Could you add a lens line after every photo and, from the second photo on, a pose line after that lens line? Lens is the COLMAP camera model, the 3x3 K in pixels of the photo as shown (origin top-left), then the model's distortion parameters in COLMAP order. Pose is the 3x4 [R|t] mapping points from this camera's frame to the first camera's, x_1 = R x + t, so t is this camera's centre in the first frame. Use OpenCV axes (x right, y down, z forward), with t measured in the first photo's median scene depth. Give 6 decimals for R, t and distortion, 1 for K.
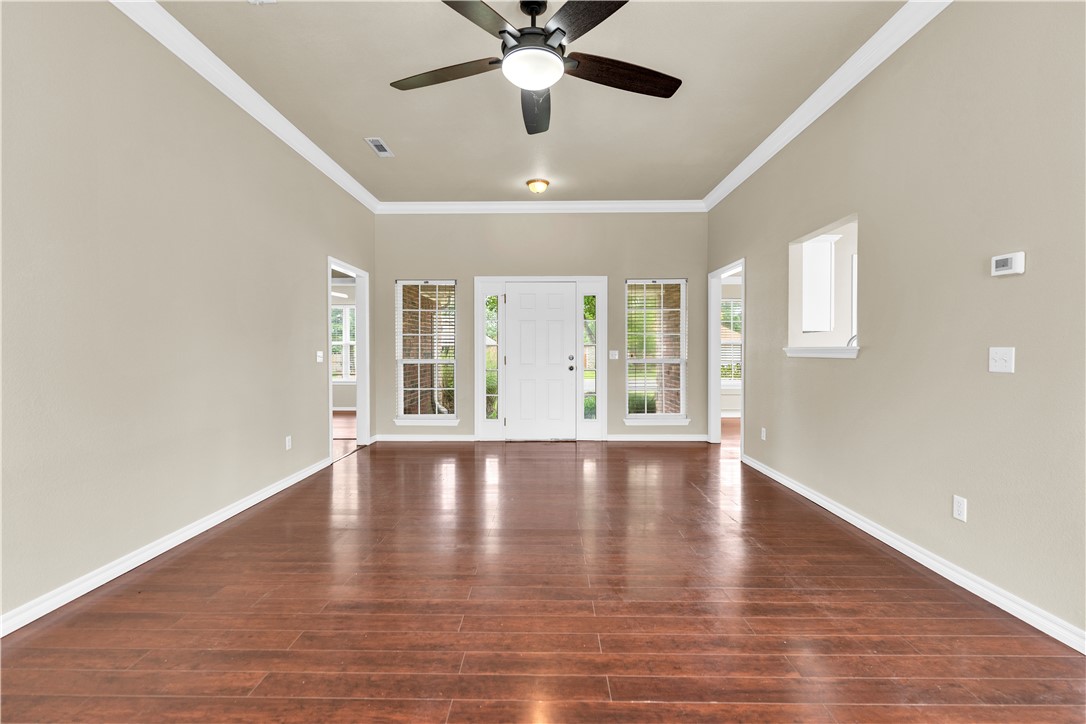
lens RADIAL K [[457.6, 0, 525.1], [0, 457.6, 360.6], [0, 0, 1]] dist [0.000613, -0.000014]
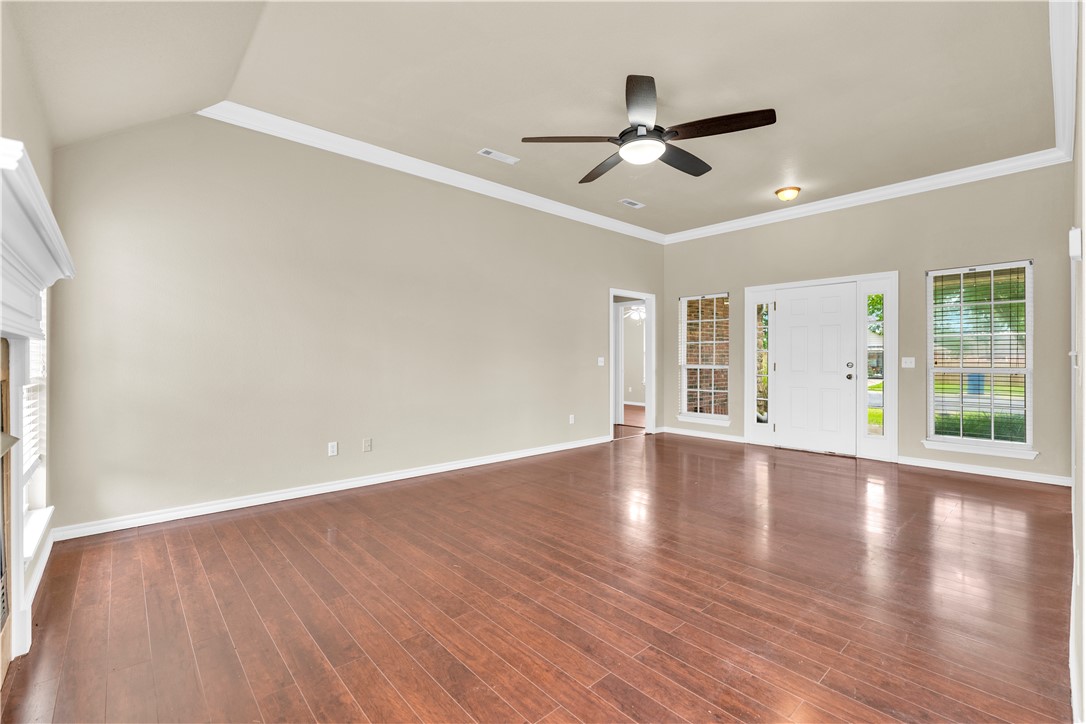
lens RADIAL K [[438.8, 0, 543.0], [0, 438.8, 362.0], [0, 0, 1]] dist [0.001707, 0.000295]
pose [[0.703834, 0.008190, -0.710317, 0.294901], [-0.015816, 0.999866, -0.004144, 0.001036], [0.710188, 0.014152, 0.703869, -0.048092]]
